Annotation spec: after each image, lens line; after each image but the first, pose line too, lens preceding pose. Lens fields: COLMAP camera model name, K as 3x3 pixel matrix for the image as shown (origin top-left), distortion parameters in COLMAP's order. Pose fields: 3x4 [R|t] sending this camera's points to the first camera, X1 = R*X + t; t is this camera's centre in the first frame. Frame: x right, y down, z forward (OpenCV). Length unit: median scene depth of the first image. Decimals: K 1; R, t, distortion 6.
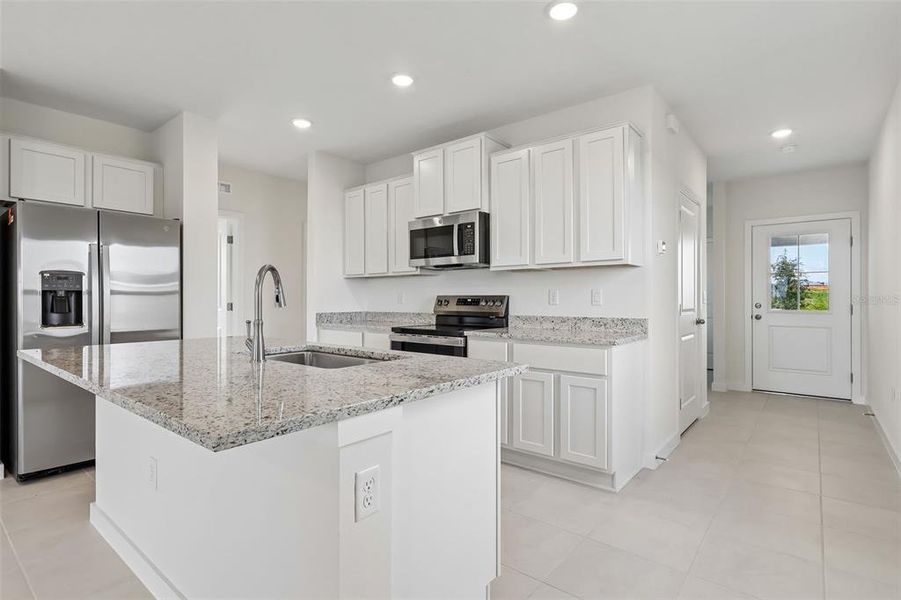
lens RADIAL K [[446.3, 0, 452.3], [0, 446.3, 305.2], [0, 0, 1]] dist [-0.001289, -0.000735]
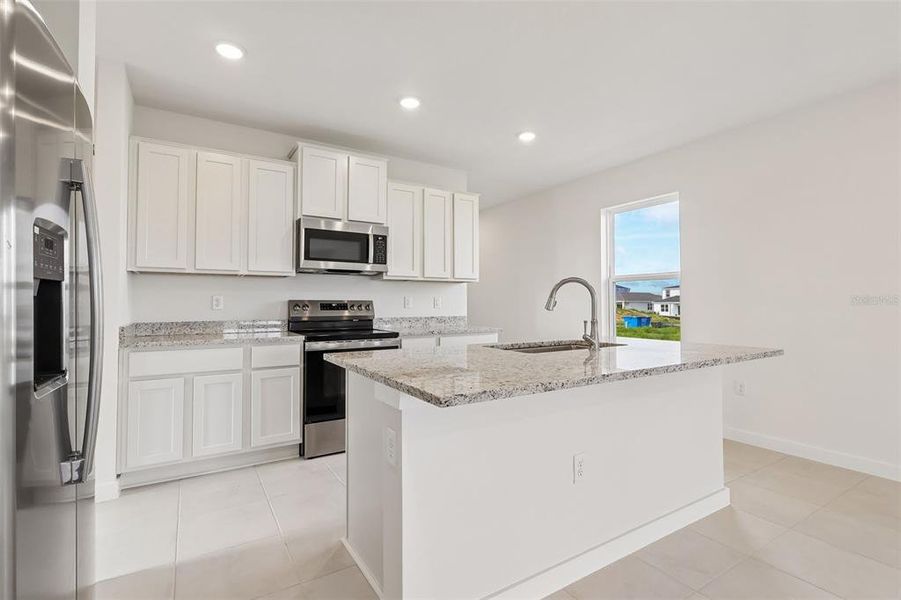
lens RADIAL K [[419.5, 0, 451.3], [0, 419.5, 290.7], [0, 0, 1]] dist [0.001347, 0.000270]
pose [[0.326027, 0.028635, 0.944927, -0.859248], [0.012794, 0.999316, -0.034697, -0.007344], [-0.945274, 0.023402, 0.325438, 0.478747]]
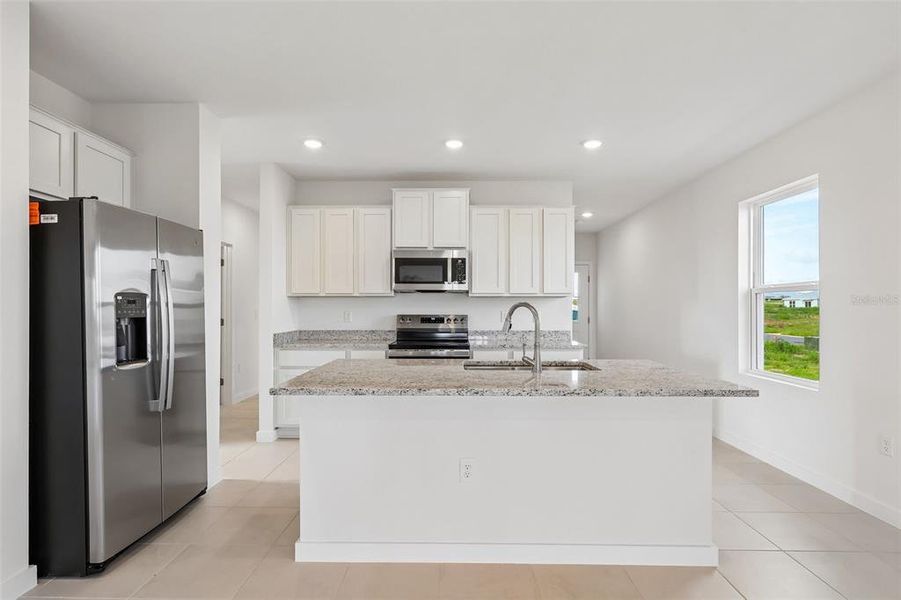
lens RADIAL K [[446.3, 0, 452.3], [0, 446.3, 305.2], [0, 0, 1]] dist [-0.001289, -0.000735]
pose [[0.783982, 0.004999, 0.620763, -0.732610], [0.005965, 0.999861, -0.015585, -0.031274], [-0.620754, 0.015921, 0.783843, 0.028538]]
